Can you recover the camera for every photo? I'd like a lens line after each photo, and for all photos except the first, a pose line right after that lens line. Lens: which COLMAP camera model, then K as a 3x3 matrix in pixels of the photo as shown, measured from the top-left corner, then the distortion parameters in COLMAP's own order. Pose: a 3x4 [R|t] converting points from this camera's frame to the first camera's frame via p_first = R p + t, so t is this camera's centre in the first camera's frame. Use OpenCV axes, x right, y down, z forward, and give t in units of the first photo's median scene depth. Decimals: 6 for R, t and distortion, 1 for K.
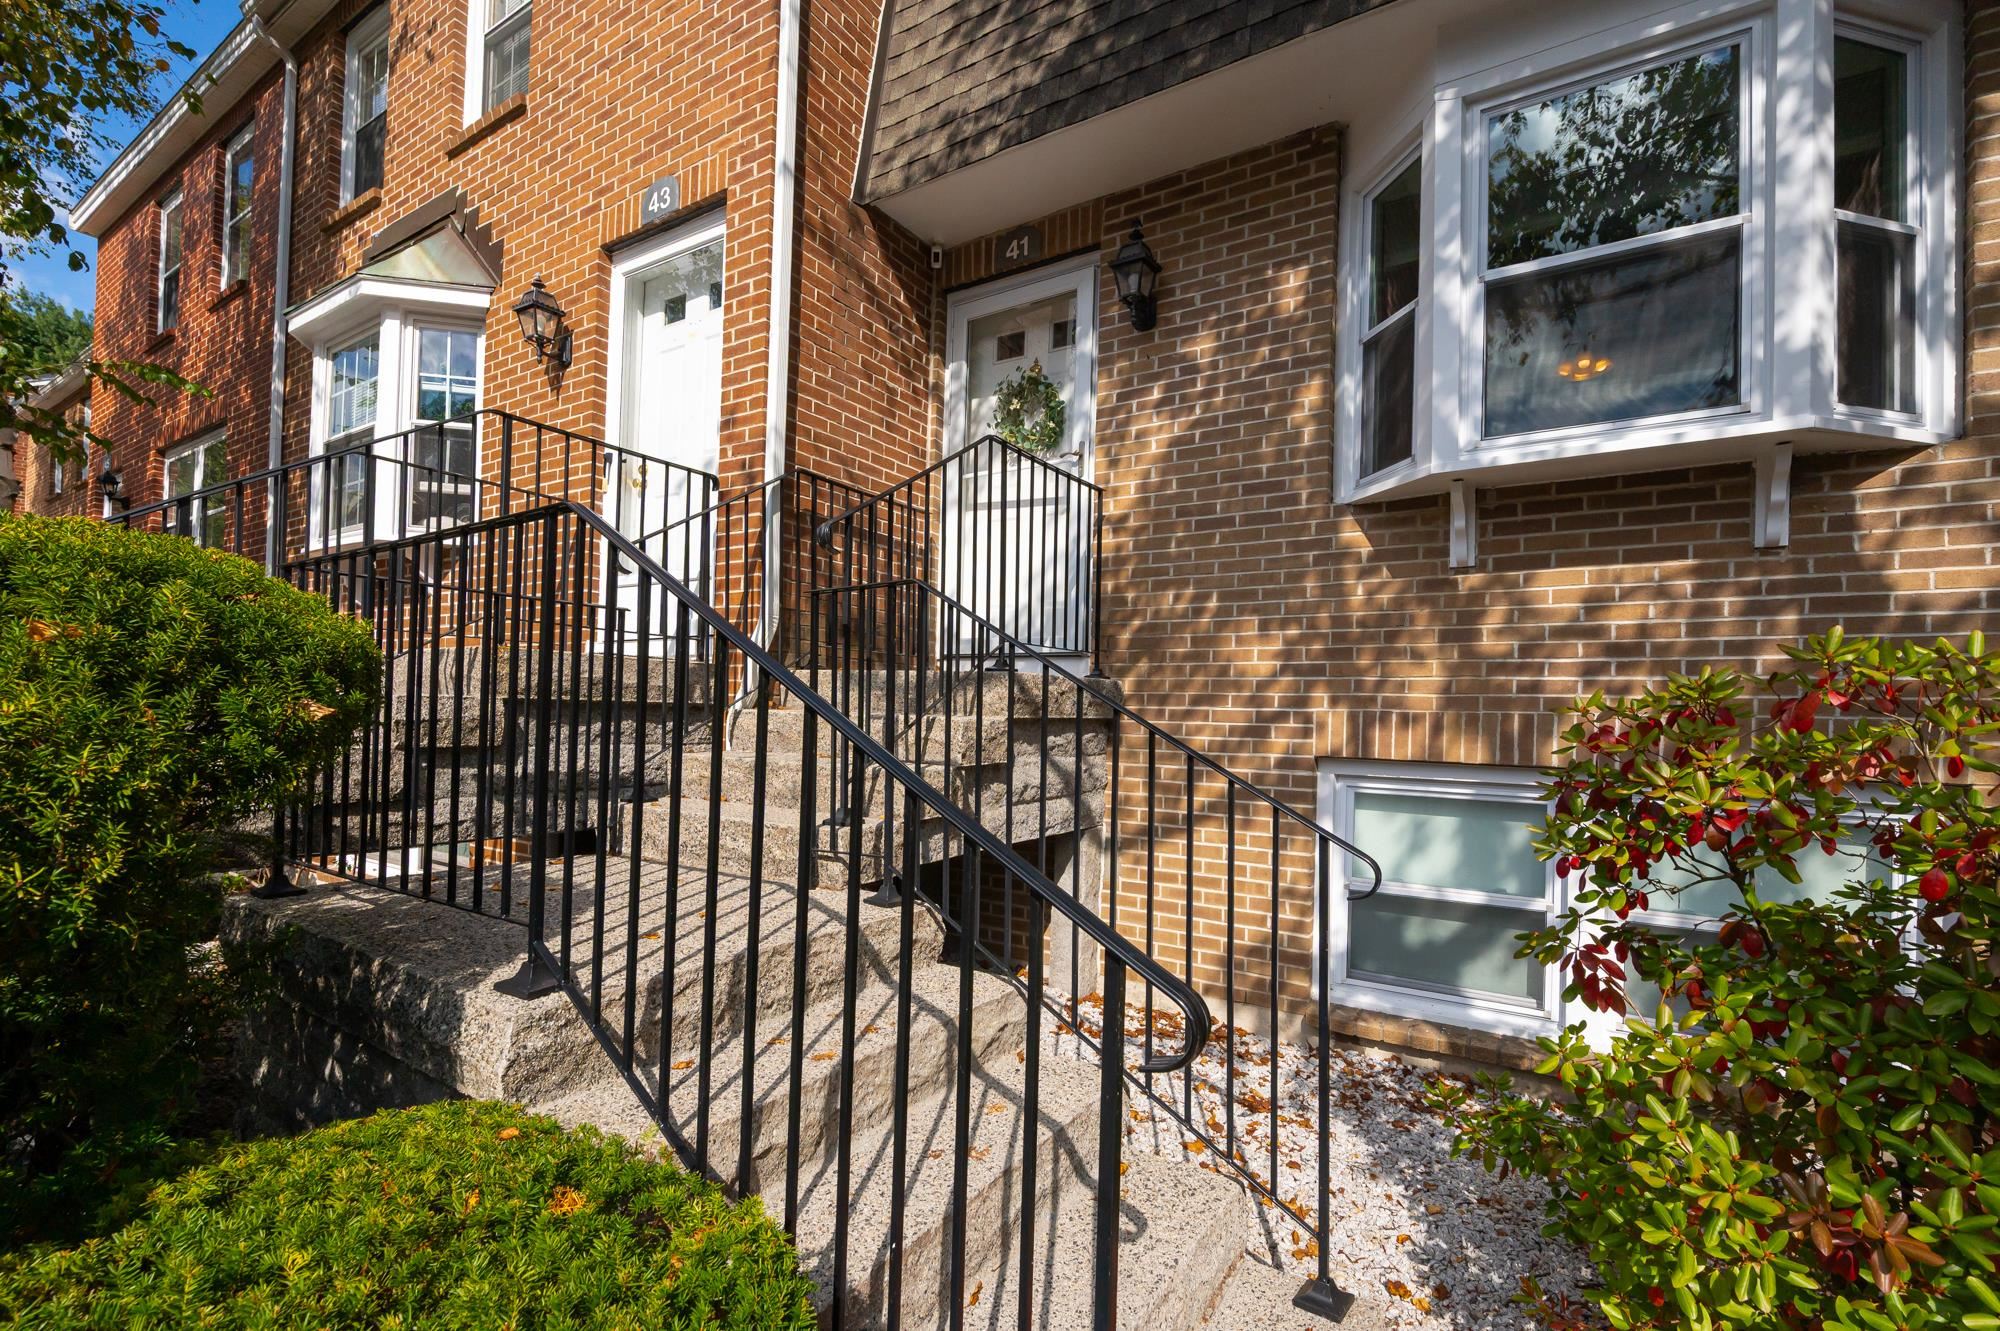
lens RADIAL K [[855.5, 0, 1022.4], [0, 855.5, 719.8], [0, 0, 1]] dist [-0.001858, -0.000256]
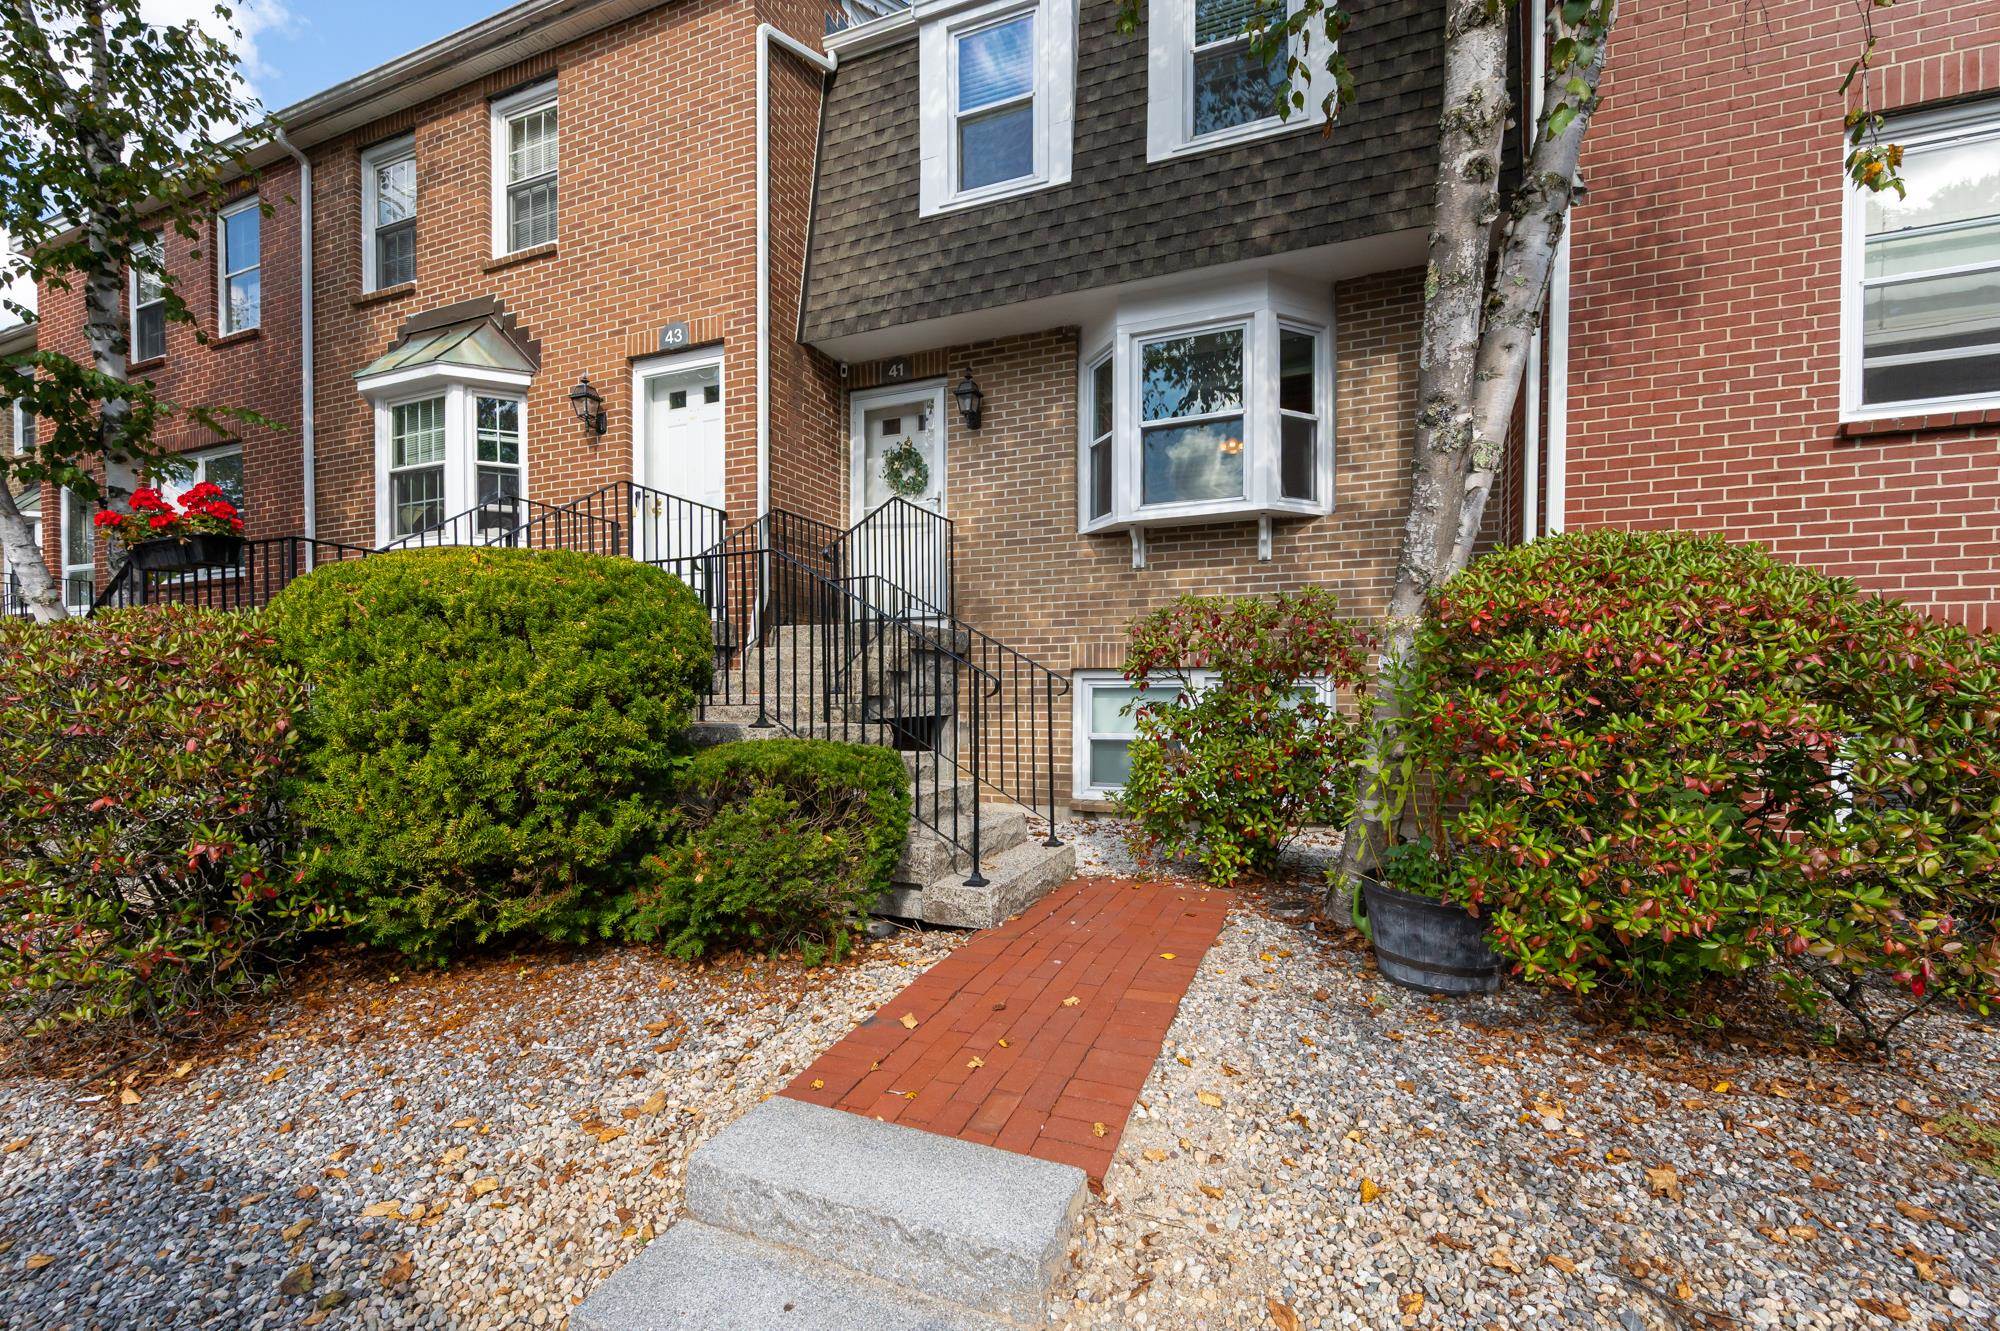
lens RADIAL K [[804.6, 0, 998.1], [0, 804.6, 719.3], [0, 0, 1]] dist [-0.001852, 0.000200]
pose [[0.985449, -0.029526, 0.167385, -0.098261], [0.025163, 0.999287, 0.028131, 0.086144], [-0.168096, -0.023509, 0.985490, -0.615576]]
